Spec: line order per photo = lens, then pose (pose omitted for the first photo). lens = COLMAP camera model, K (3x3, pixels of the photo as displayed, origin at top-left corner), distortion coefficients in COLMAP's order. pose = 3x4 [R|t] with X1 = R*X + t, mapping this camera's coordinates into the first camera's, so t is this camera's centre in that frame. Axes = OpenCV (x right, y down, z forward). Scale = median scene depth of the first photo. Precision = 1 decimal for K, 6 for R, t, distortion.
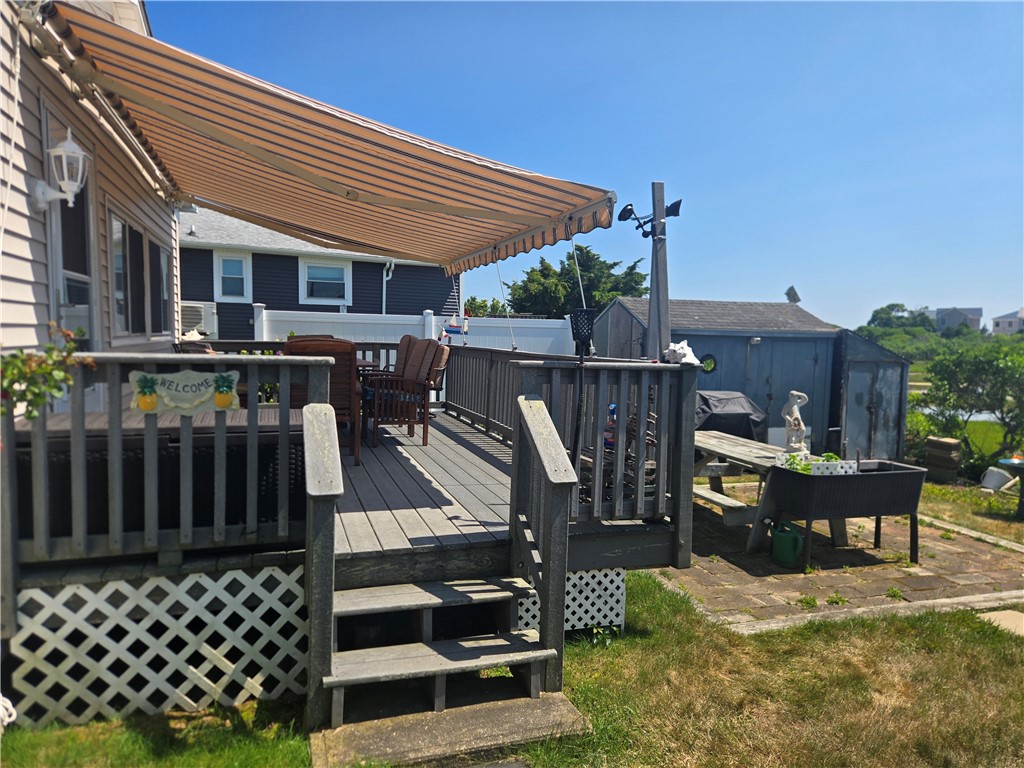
lens RADIAL K [[688.7, 0, 512.0], [0, 688.7, 384.0], [0, 0, 1]] dist [0.046929, -0.001823]
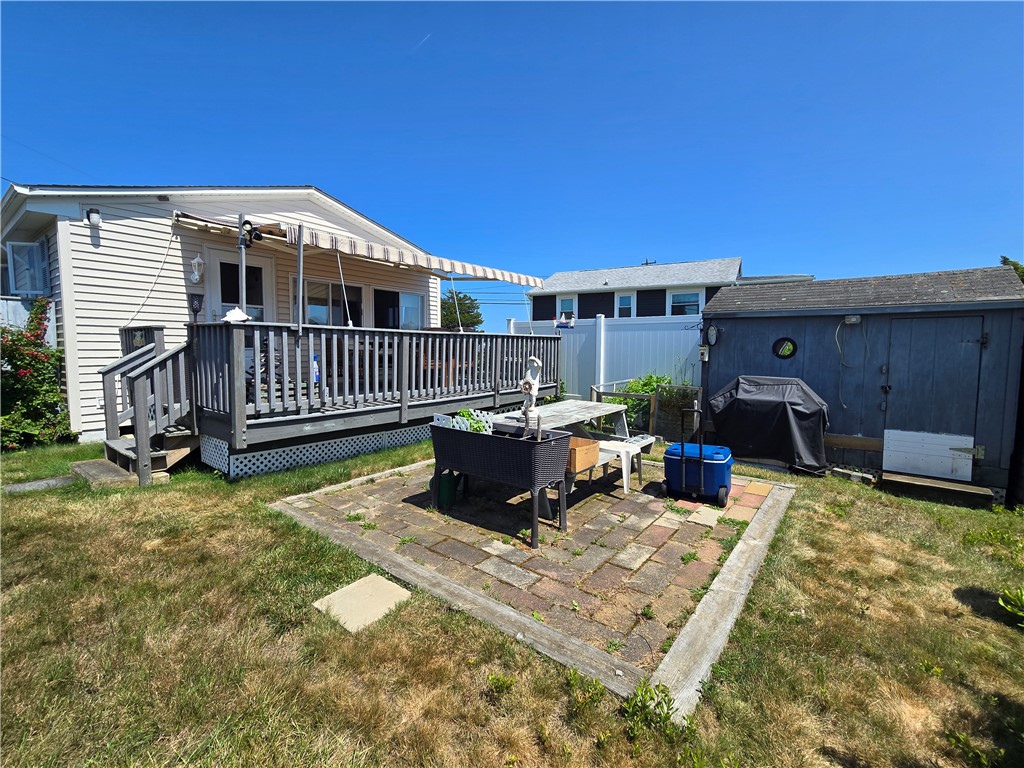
lens RADIAL K [[448.1, 0, 509.6], [0, 448.1, 376.3], [0, 0, 1]] dist [-0.004240, -0.000172]
pose [[0.552661, 0.034763, -0.832681, 0.641711], [-0.052090, 0.998617, 0.007118, 0.025027], [0.831776, 0.039440, 0.553708, 0.414655]]
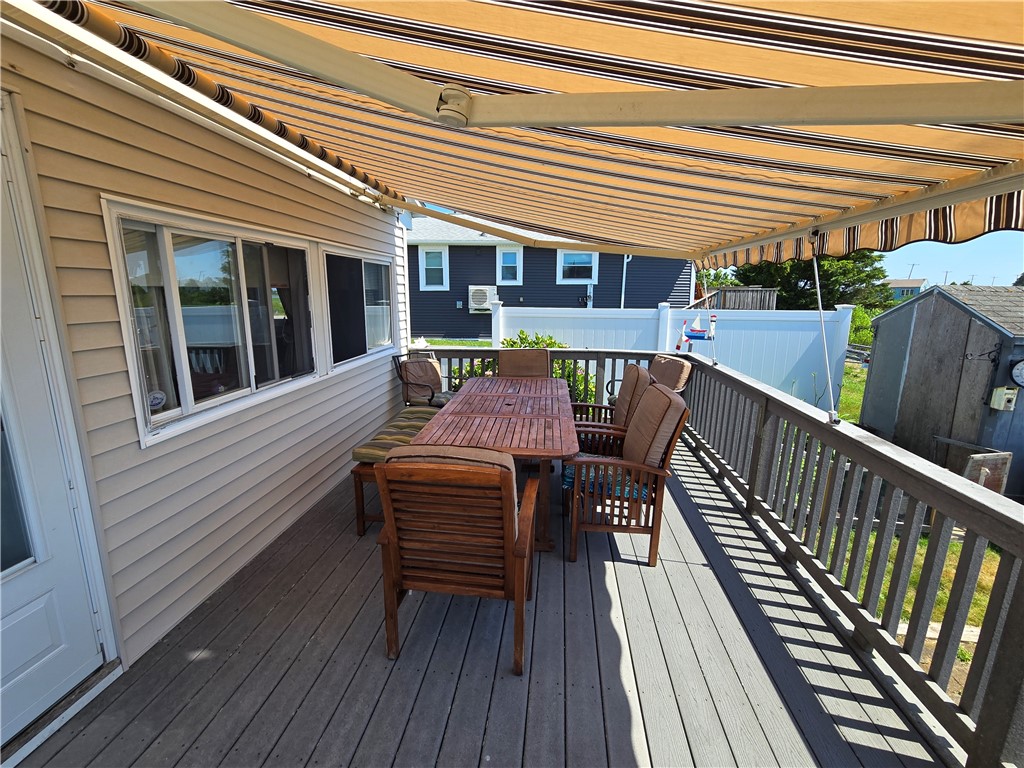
lens RADIAL K [[444.8, 0, 491.7], [0, 444.8, 385.5], [0, 0, 1]] dist [-0.002262, -0.000321]
pose [[0.890610, 0.080699, -0.447551, -0.062265], [-0.020073, 0.990146, 0.138592, -0.091728], [0.454325, -0.114448, 0.883454, 0.421860]]
